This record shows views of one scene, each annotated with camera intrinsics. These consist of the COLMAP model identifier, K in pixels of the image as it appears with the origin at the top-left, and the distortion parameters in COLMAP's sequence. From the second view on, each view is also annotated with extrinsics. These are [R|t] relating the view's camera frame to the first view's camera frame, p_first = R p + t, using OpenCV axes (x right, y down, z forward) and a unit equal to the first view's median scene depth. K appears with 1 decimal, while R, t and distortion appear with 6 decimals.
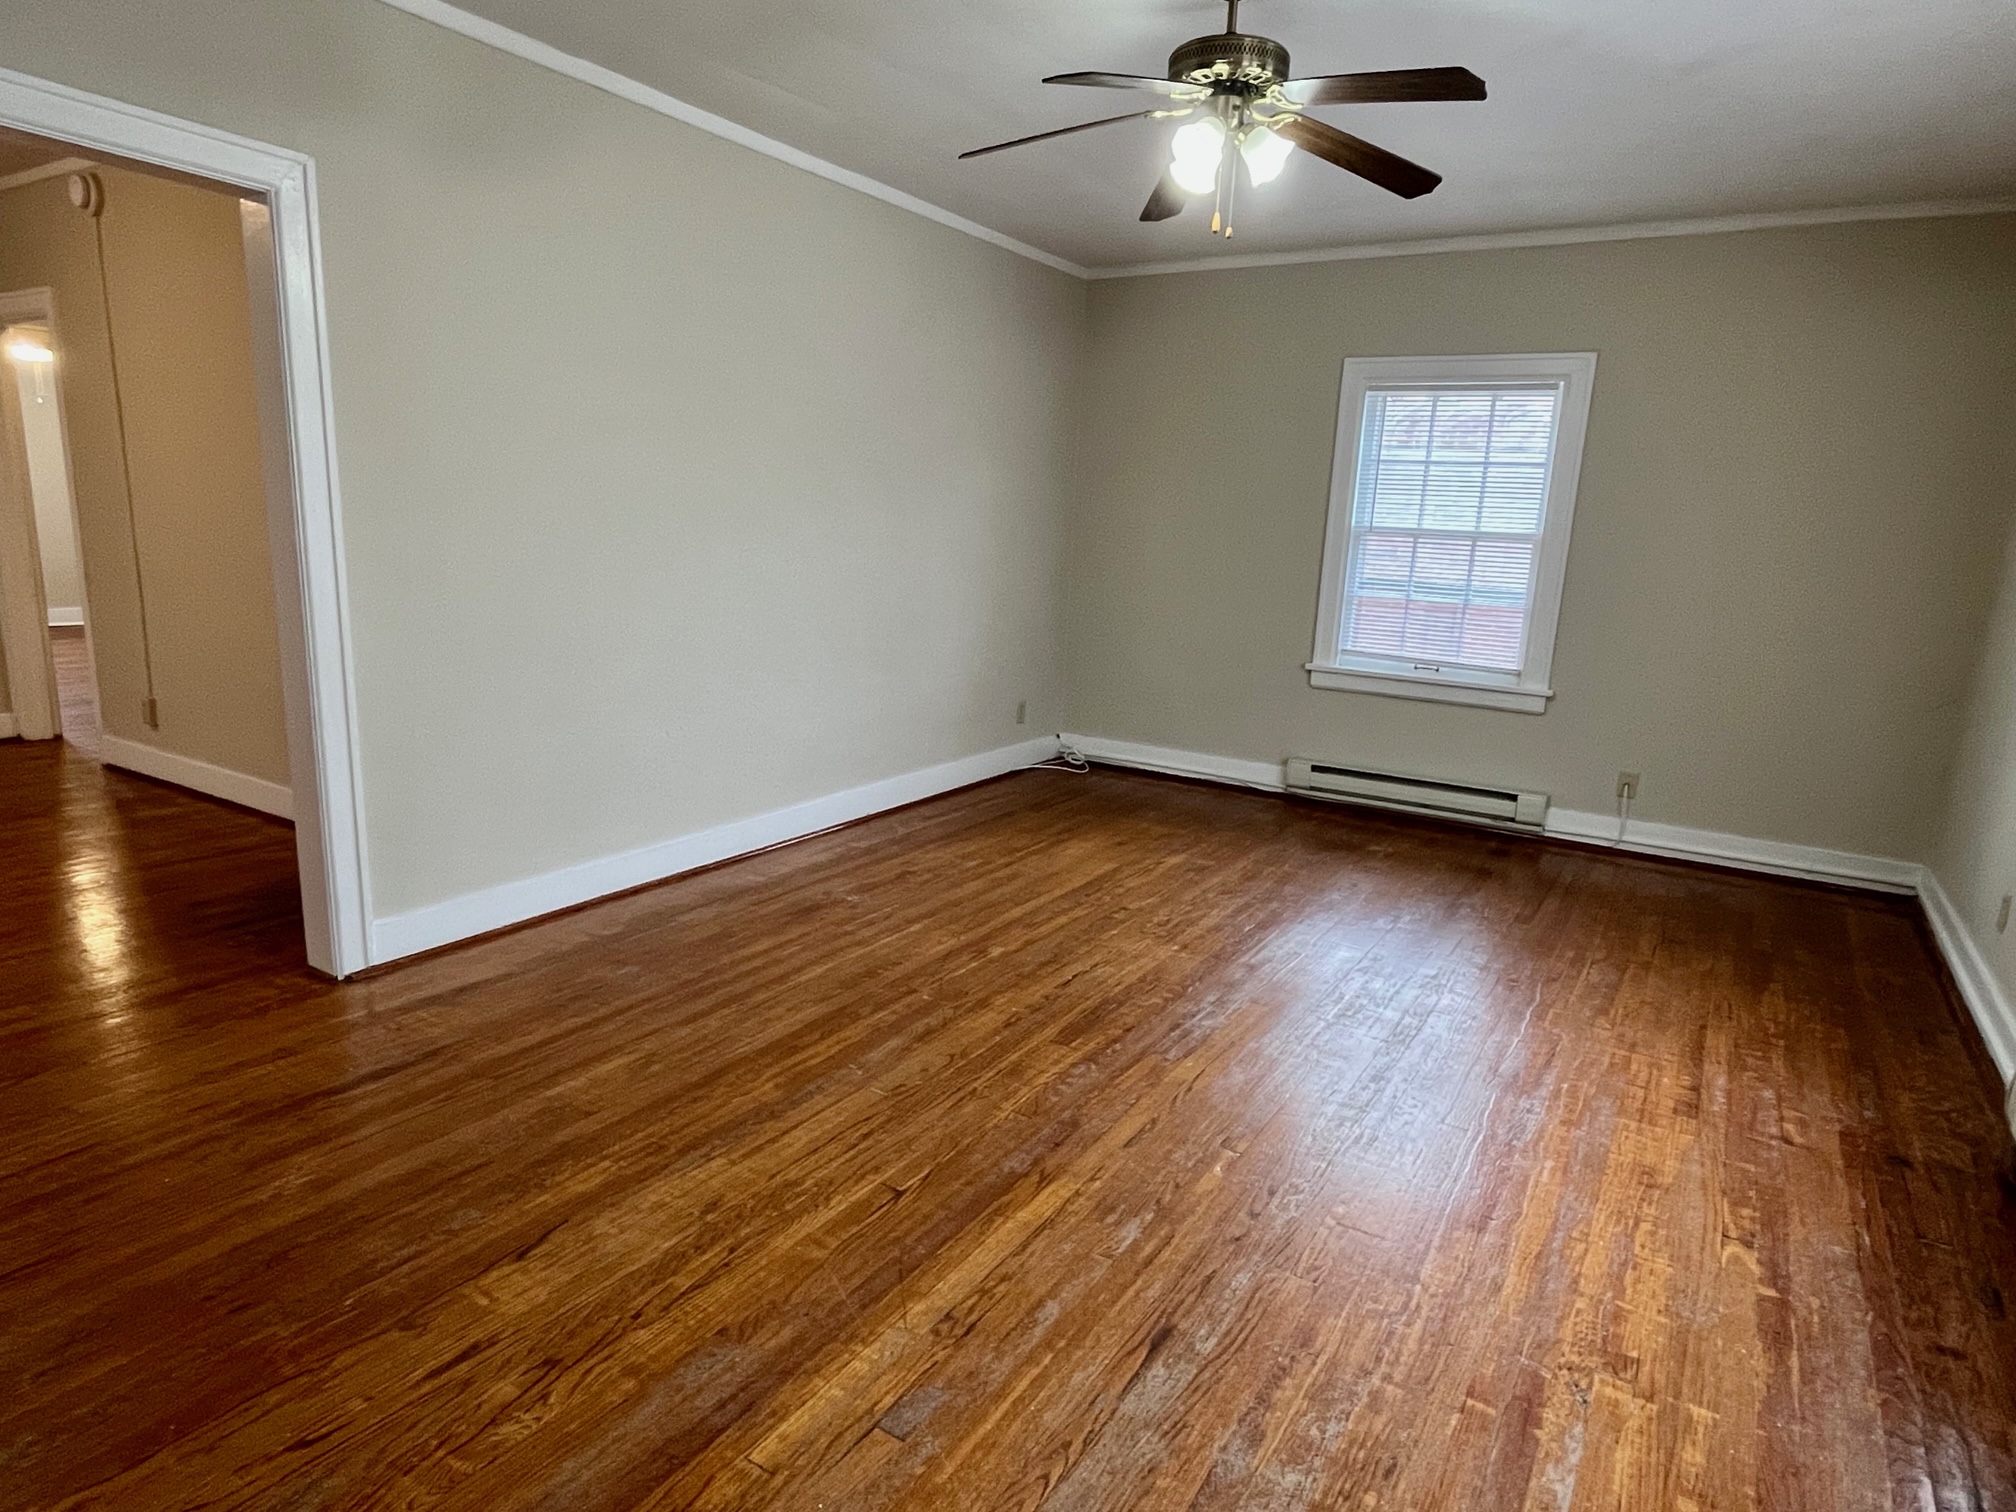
lens RADIAL K [[1177.3, 0, 1008.0], [0, 1177.3, 756.0], [0, 0, 1]] dist [0.003529, 0.000235]
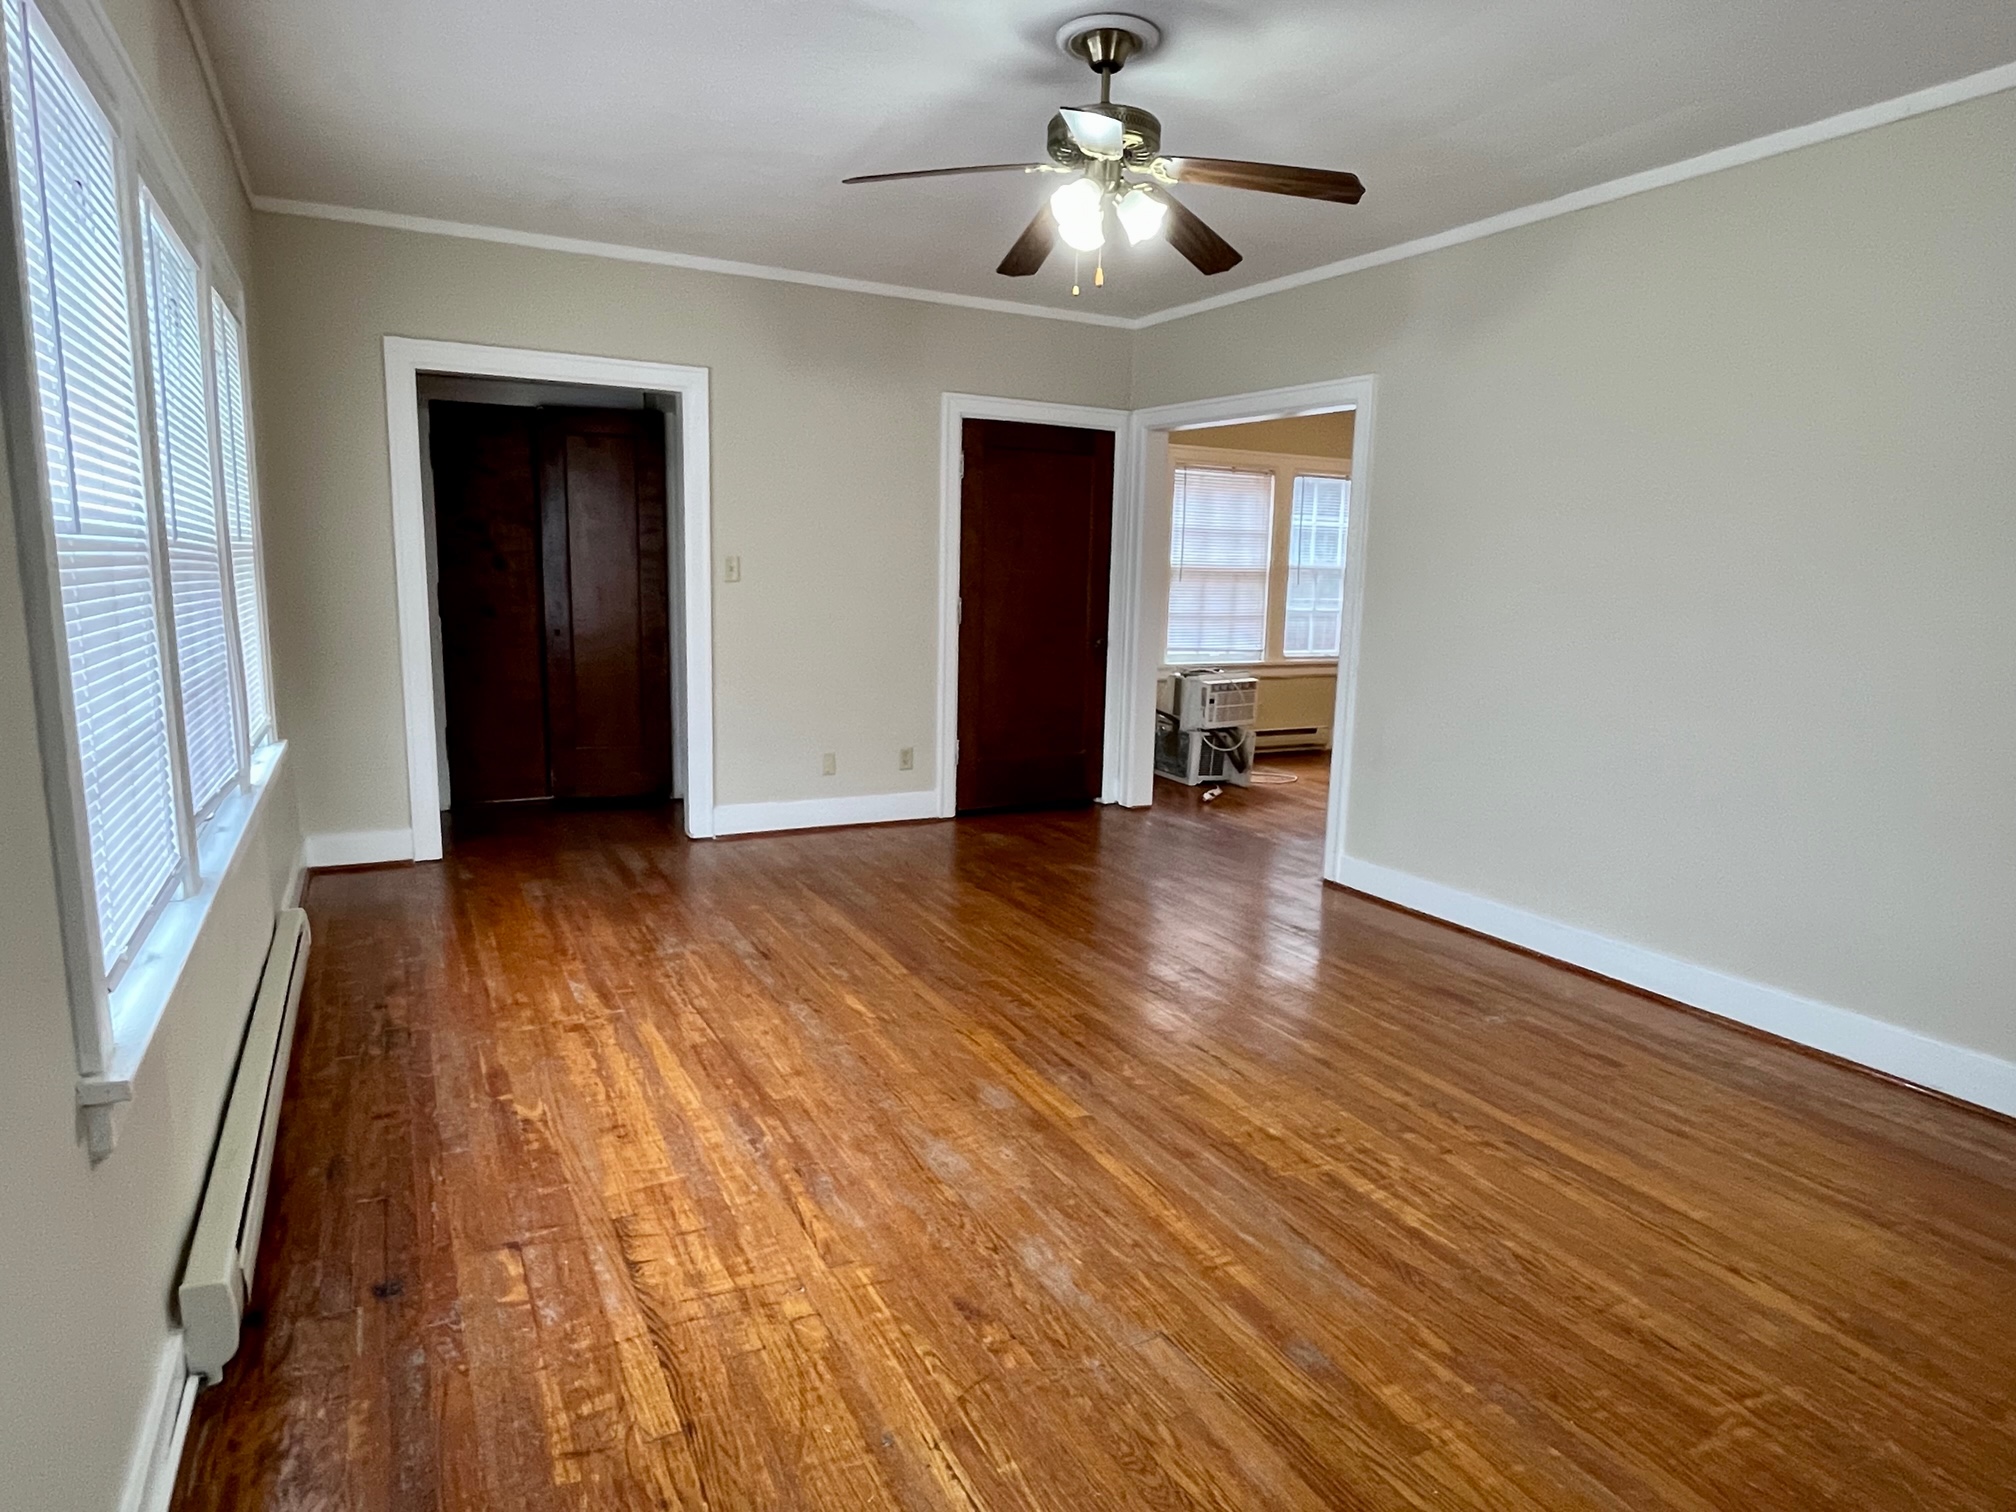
lens RADIAL K [[1177.3, 0, 1008.0], [0, 1177.3, 756.0], [0, 0, 1]] dist [0.003529, 0.000235]
pose [[-0.503424, 0.077472, -0.860559, 1.120180], [-0.223558, 0.950379, 0.216338, -0.244300], [0.834618, 0.301294, -0.461124, 1.498909]]
